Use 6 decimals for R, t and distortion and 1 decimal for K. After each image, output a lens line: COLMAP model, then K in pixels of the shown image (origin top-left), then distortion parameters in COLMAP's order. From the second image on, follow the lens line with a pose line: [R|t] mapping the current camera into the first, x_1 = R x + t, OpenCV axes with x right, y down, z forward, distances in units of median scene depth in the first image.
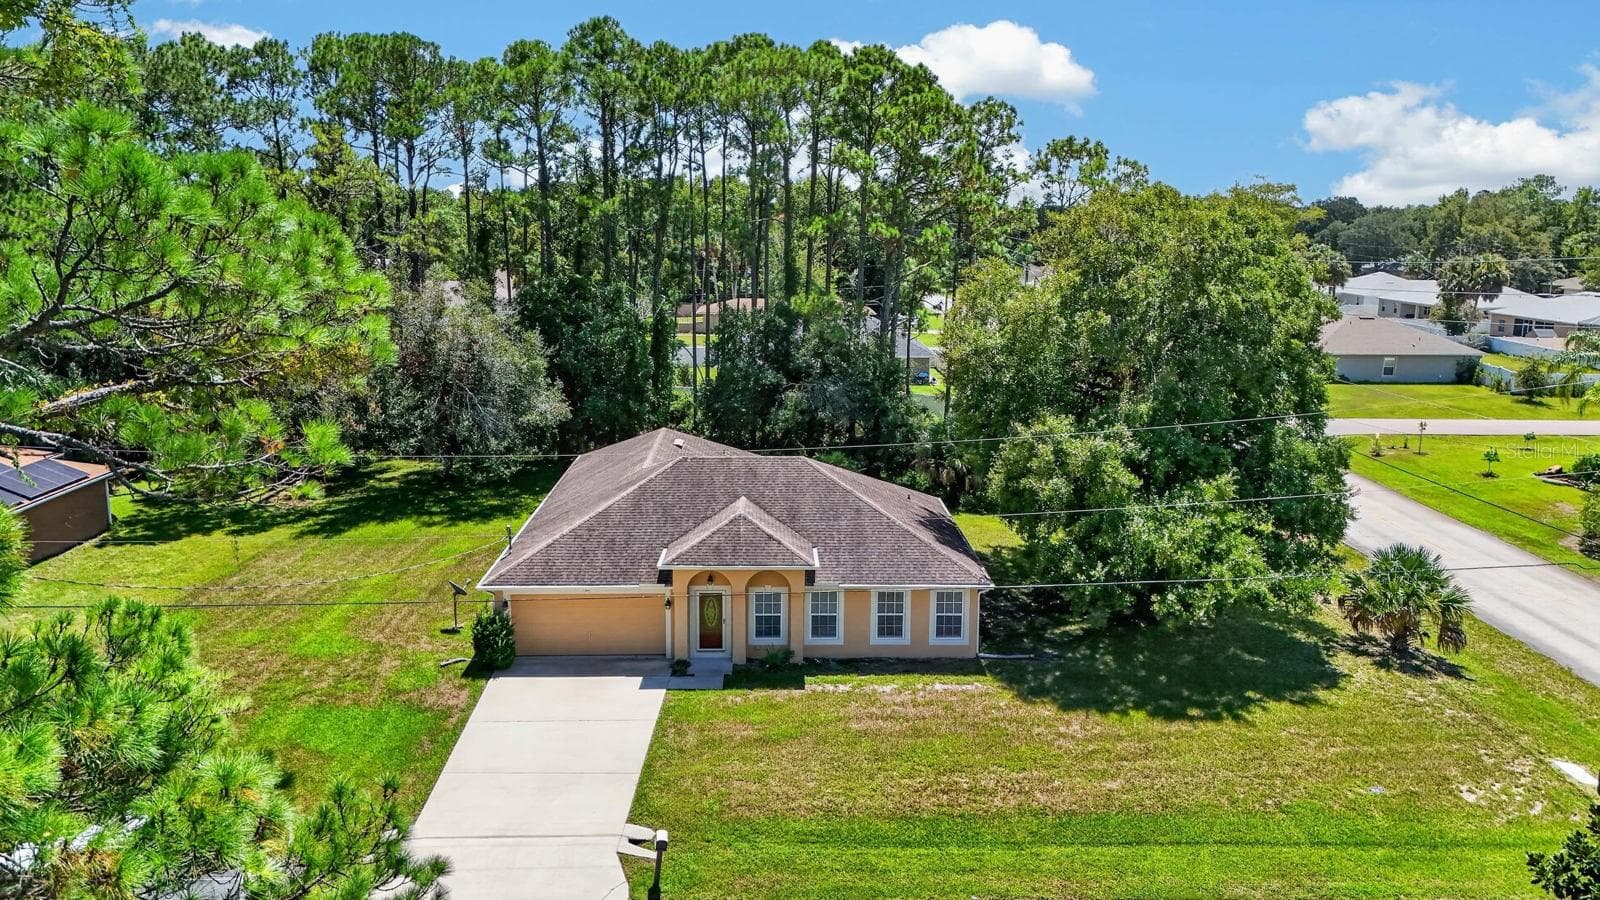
lens RADIAL K [[1163.1, 0, 819.2], [0, 1163.1, 443.5], [0, 0, 1]] dist [0.097396, -0.099530]
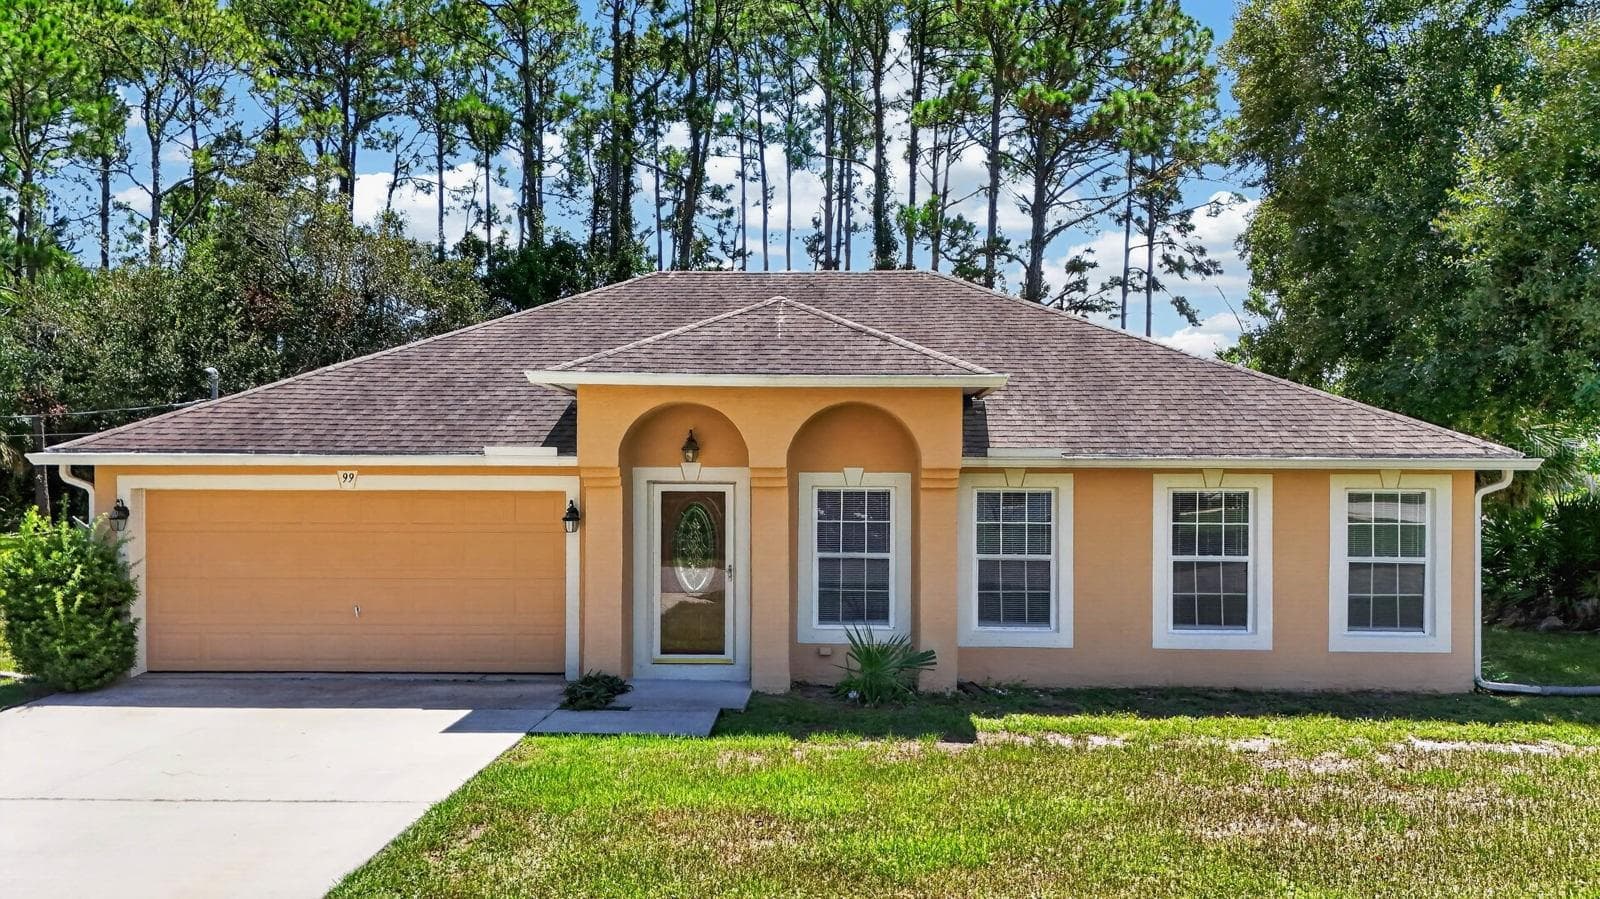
lens RADIAL K [[1199.7, 0, 813.2], [0, 1199.7, 454.0], [0, 0, 1]] dist [0.082246, -0.100424]
pose [[0.997246, -0.010743, -0.073381, -0.030027], [-0.003628, 0.981201, -0.192953, 0.190937], [0.074075, 0.192688, 0.978460, 0.653488]]
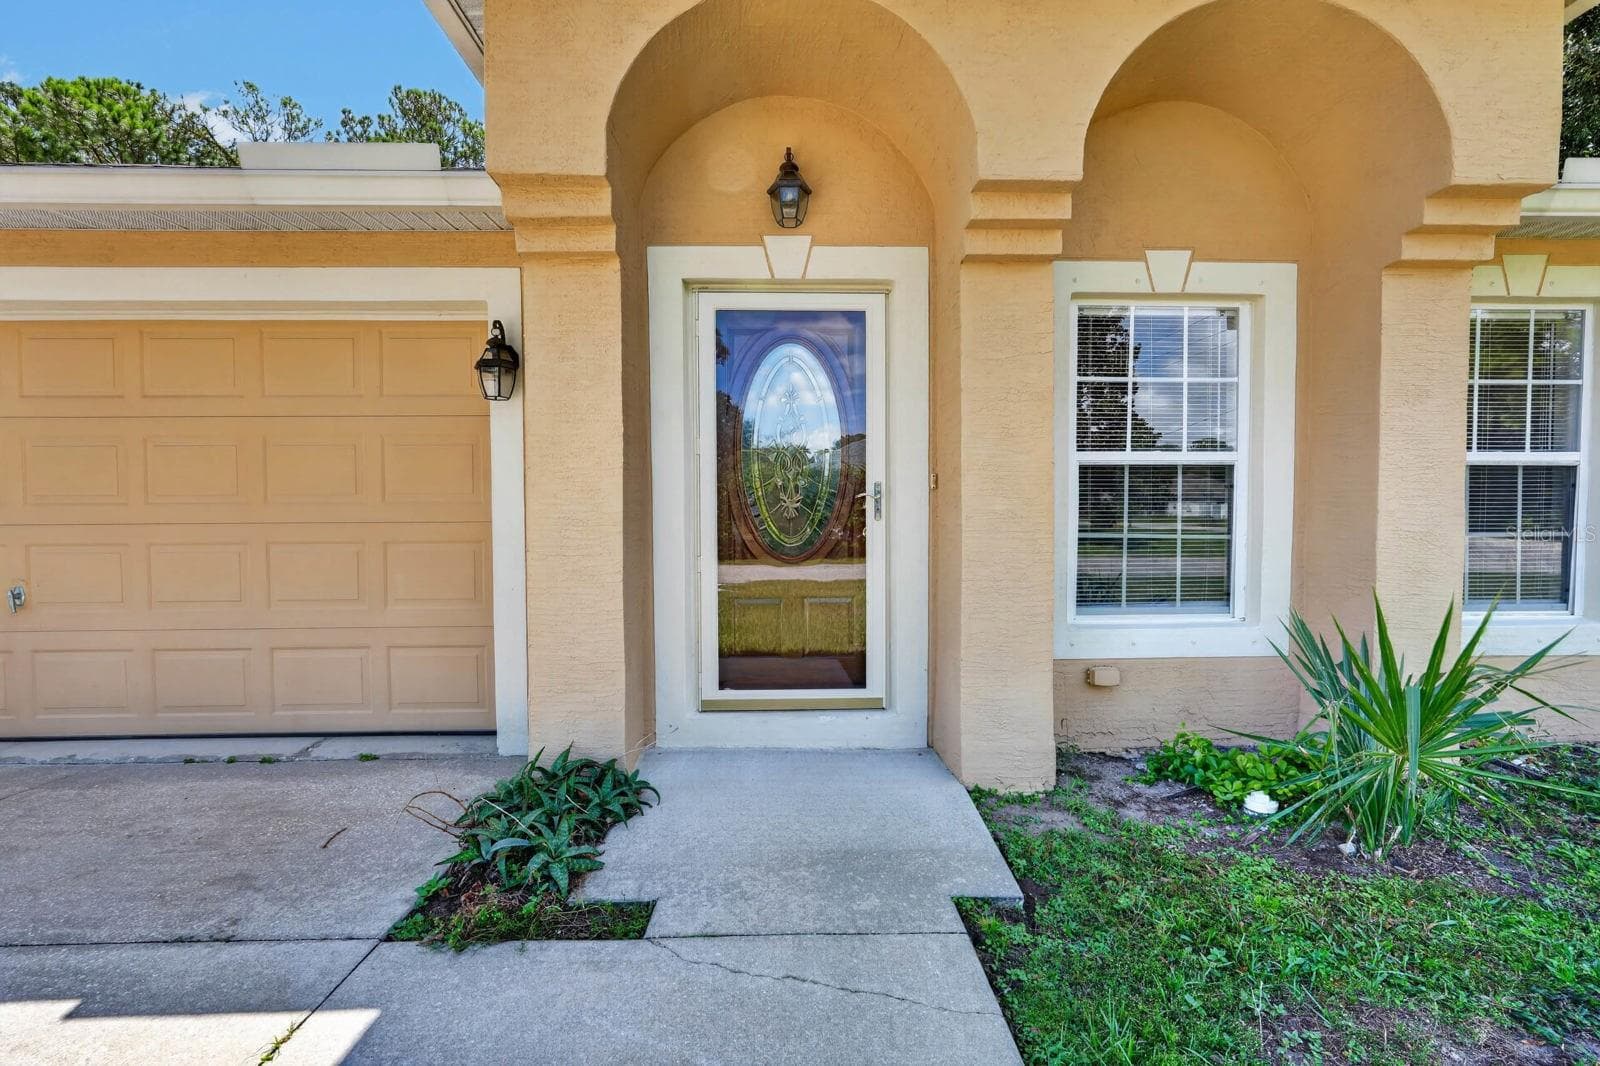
lens RADIAL K [[710.2, 0, 800.0], [0, 710.2, 533.0], [0, 0, 1]] dist [-0.016543, -0.000017]
pose [[0.999751, -0.018630, -0.012304, -0.092703], [0.016353, 0.986235, -0.164540, 0.175282], [0.015200, 0.164297, 0.986294, 0.929217]]
